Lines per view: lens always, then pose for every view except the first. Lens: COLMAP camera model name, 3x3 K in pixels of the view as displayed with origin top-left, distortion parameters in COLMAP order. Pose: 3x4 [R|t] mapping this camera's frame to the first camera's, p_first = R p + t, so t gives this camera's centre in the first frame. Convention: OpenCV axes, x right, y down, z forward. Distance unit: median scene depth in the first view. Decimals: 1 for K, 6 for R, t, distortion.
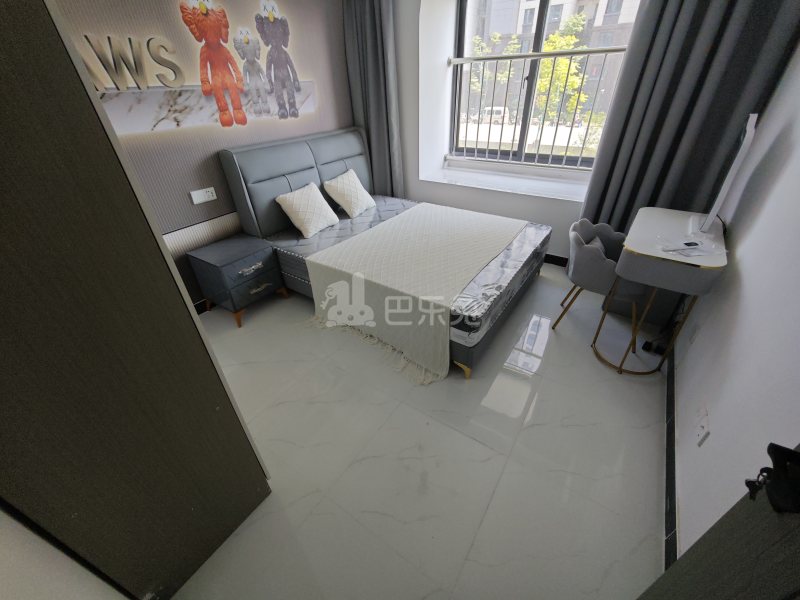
lens RADIAL K [[330.4, 0, 400.0], [0, 330.4, 300.0], [0, 0, 1]] dist [0.000277, 0.000759]
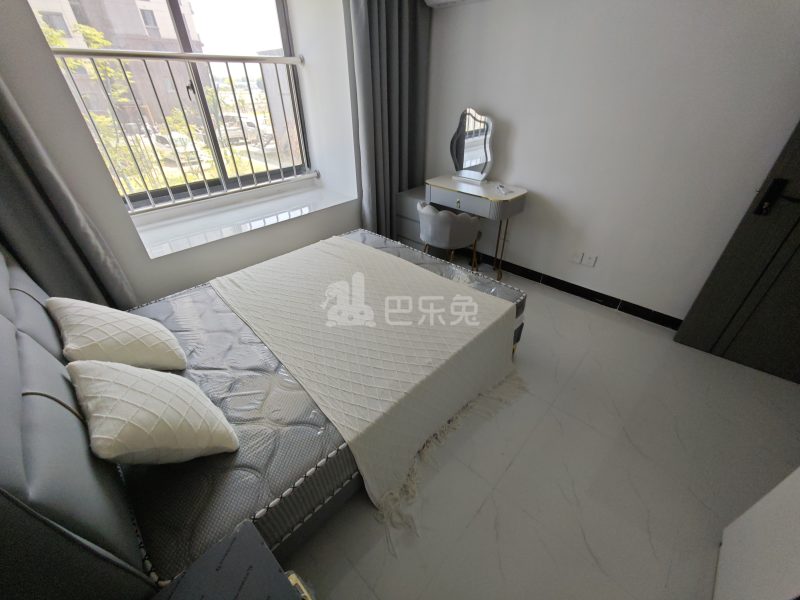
lens RADIAL K [[330.4, 0, 400.0], [0, 330.4, 300.0], [0, 0, 1]] dist [0.000277, 0.000759]
pose [[0.169882, -0.522535, 0.835522, -0.400818], [0.548454, 0.754539, 0.360374, -0.293771], [-0.818742, 0.397024, 0.414769, 0.457554]]
